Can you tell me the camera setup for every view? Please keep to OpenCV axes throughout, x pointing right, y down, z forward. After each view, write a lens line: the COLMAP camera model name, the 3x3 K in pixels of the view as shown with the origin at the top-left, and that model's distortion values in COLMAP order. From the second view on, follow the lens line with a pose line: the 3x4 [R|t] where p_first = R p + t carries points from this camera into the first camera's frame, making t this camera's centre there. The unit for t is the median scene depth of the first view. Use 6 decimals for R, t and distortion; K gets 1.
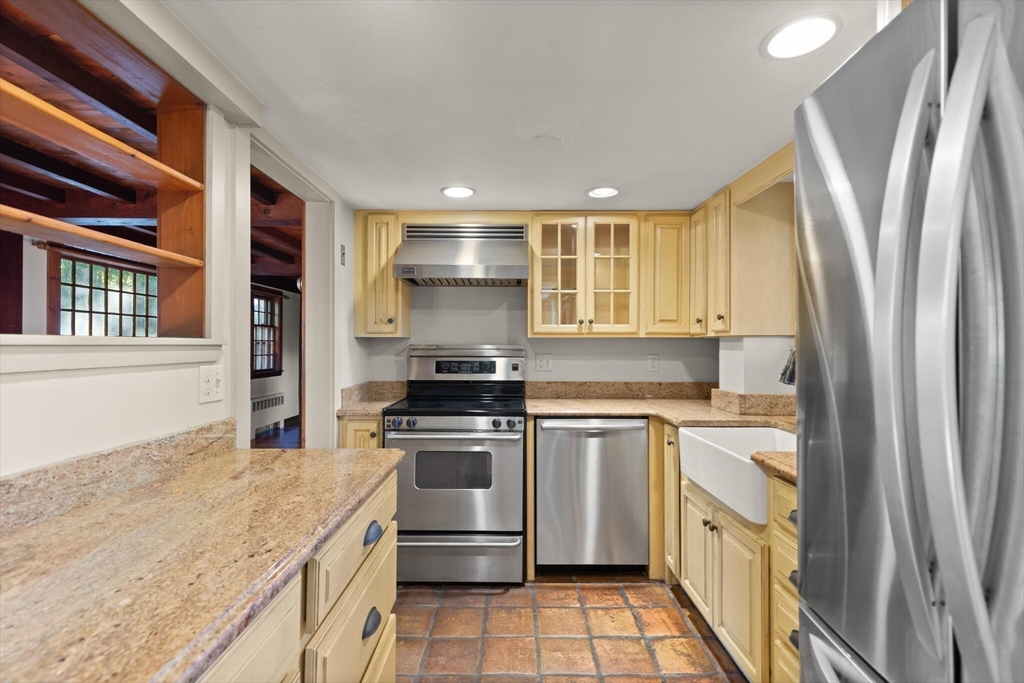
lens RADIAL K [[466.1, 0, 511.7], [0, 466.1, 338.4], [0, 0, 1]] dist [0.009032, -0.003286]
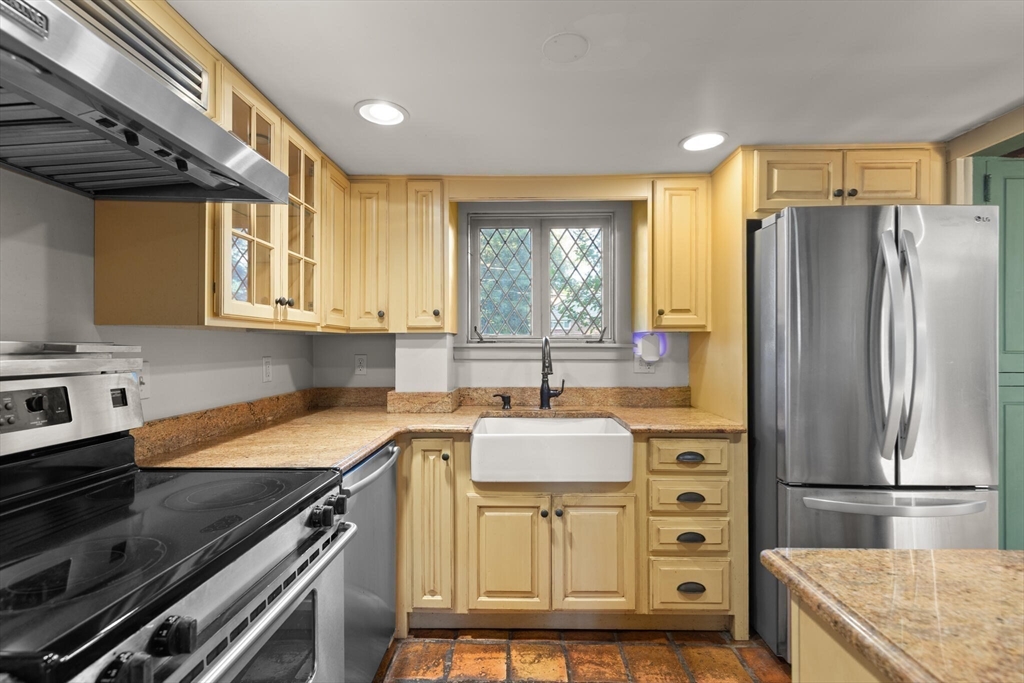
lens RADIAL K [[466.1, 0, 511.7], [0, 466.1, 343.7], [0, 0, 1]] dist [0.009032, -0.003286]
pose [[0.030289, 0.000375, 0.999541, -0.444097], [-0.010073, 0.999949, -0.000070, 0.014224], [-0.999490, -0.010067, 0.030291, 0.751411]]
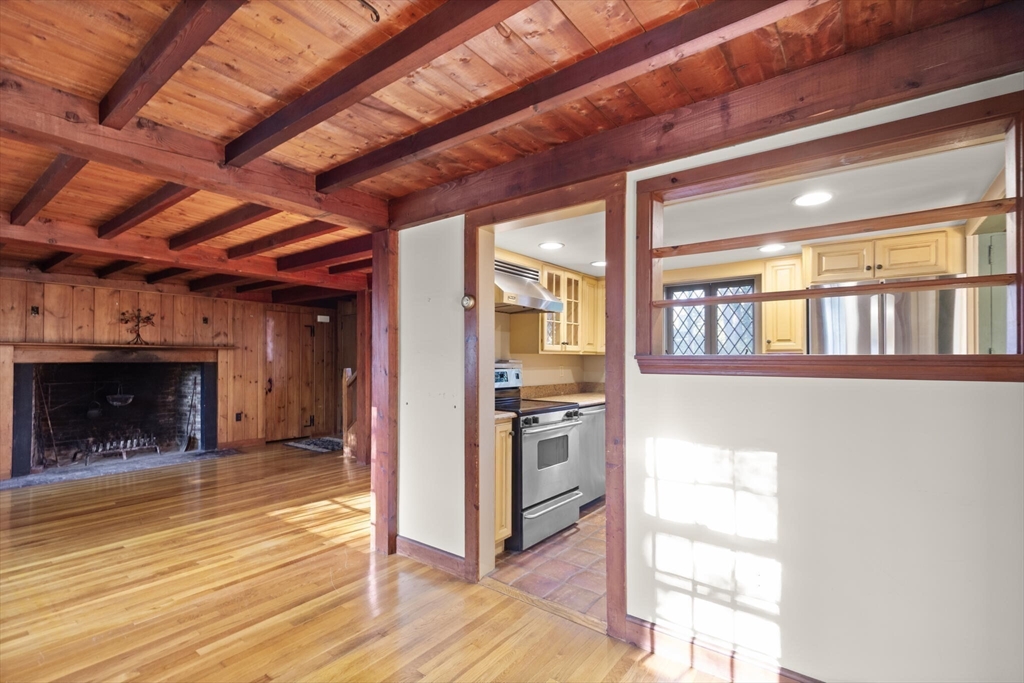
lens RADIAL K [[466.1, 0, 509.5], [0, 466.1, 351.9], [0, 0, 1]] dist [0.009032, -0.003286]
pose [[0.616059, 0.012934, 0.787594, -1.189342], [-0.011110, 0.999908, -0.007730, 0.004856], [-0.787622, -0.003988, 0.616146, 0.249440]]
